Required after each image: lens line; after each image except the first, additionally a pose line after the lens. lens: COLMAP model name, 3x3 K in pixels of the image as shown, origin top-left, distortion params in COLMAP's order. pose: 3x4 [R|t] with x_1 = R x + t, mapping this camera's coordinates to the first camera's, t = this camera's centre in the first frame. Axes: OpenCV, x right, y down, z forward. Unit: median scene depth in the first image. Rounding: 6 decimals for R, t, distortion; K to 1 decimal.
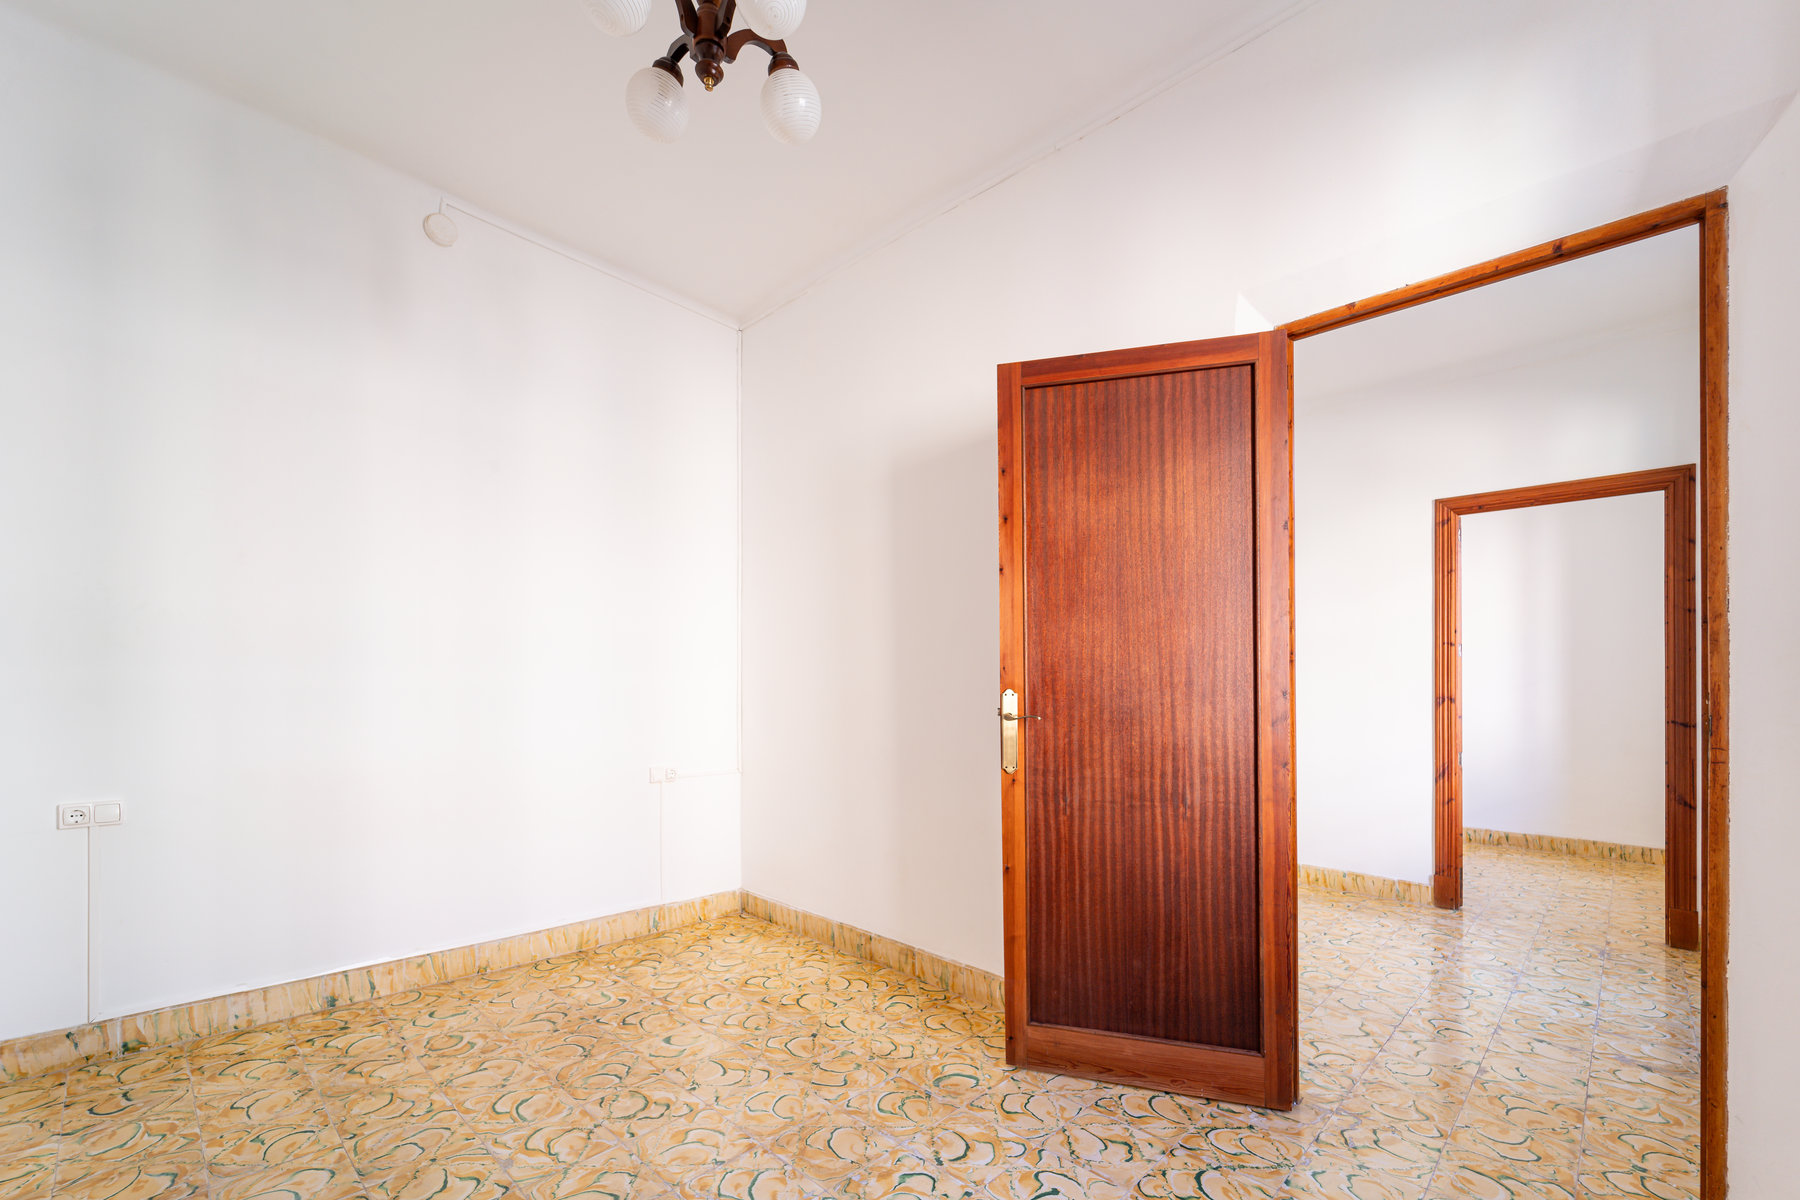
lens RADIAL K [[721.8, 0, 916.6], [0, 721.8, 694.6], [0, 0, 1]] dist [-0.001328, 0.000691]
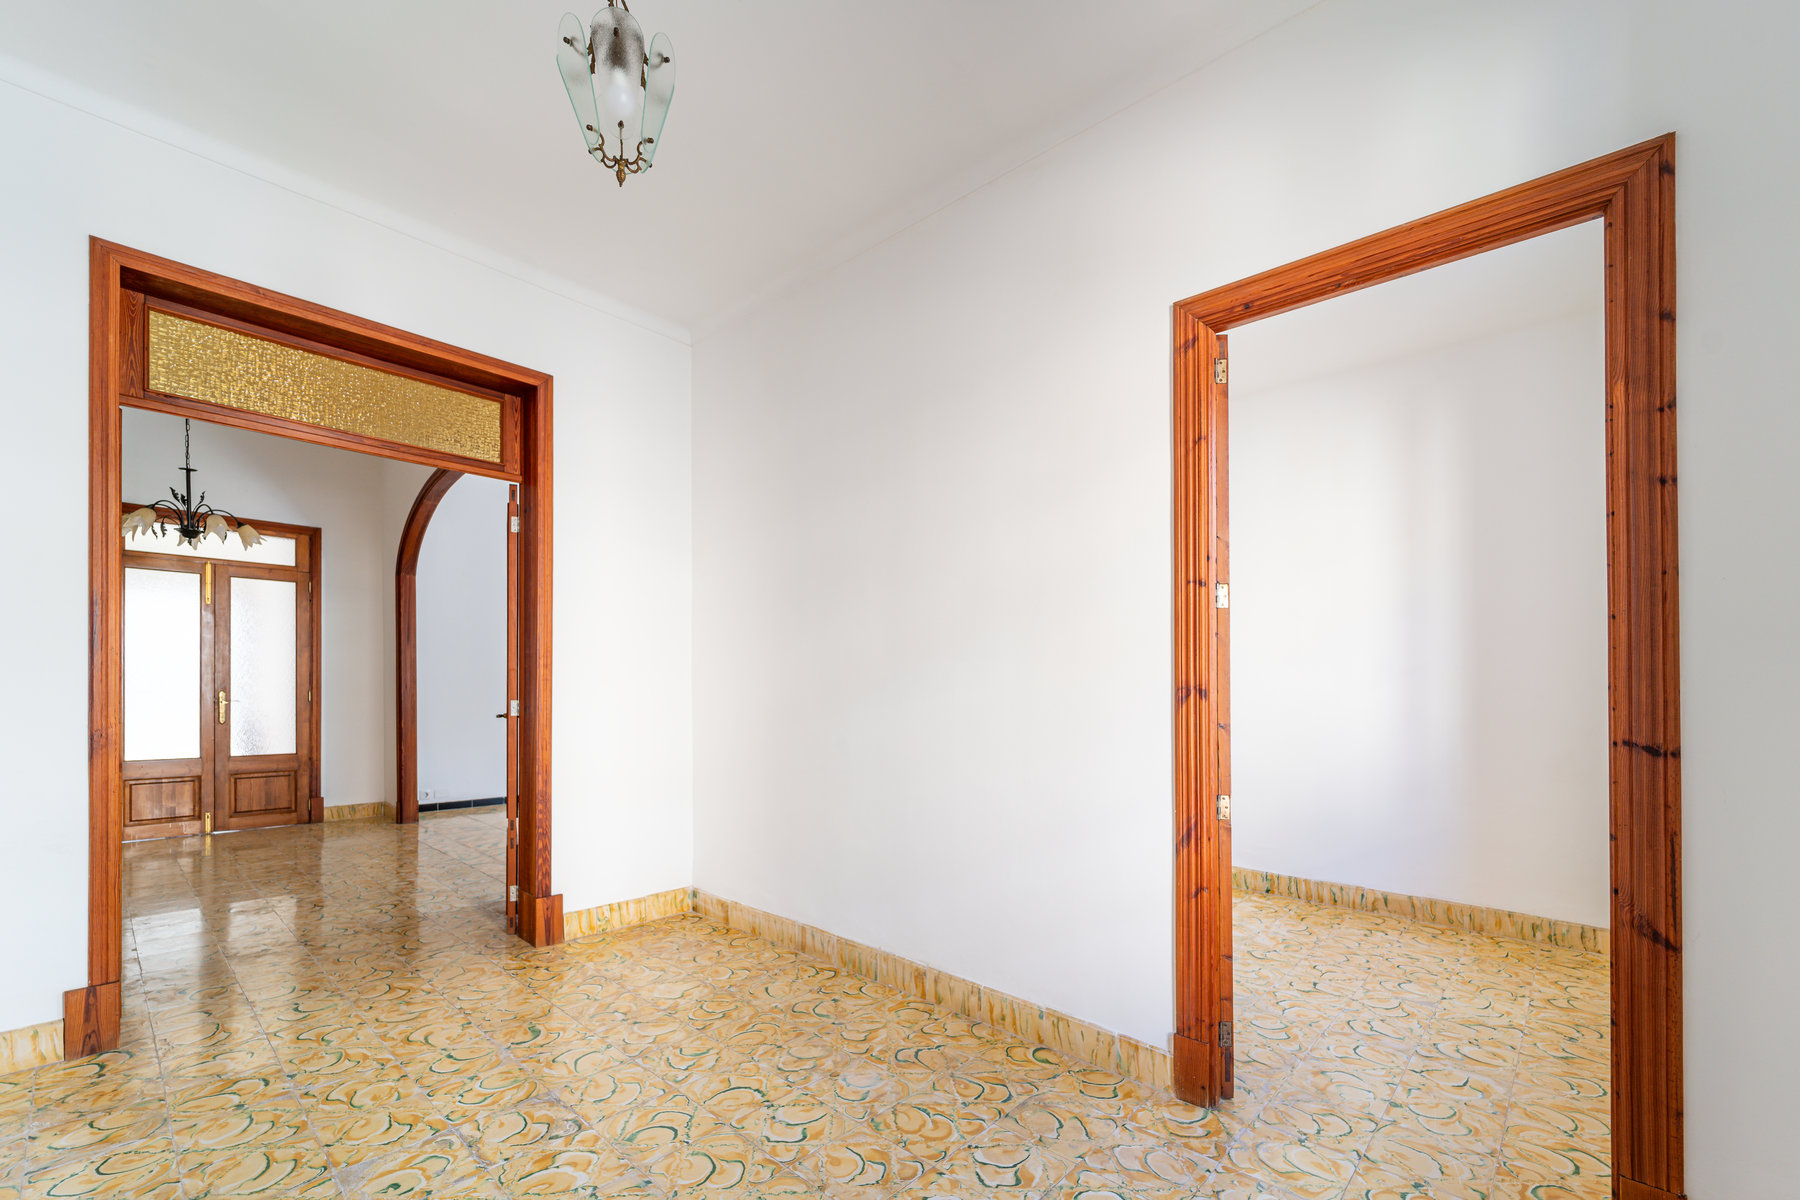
lens RADIAL K [[721.8, 0, 910.6], [0, 721.8, 680.5], [0, 0, 1]] dist [-0.001328, 0.000691]
pose [[0.999655, 0.001773, 0.026203, 0.510200], [-0.001548, 0.999962, -0.008593, 0.003331], [-0.026217, 0.008549, 0.999620, 0.485319]]
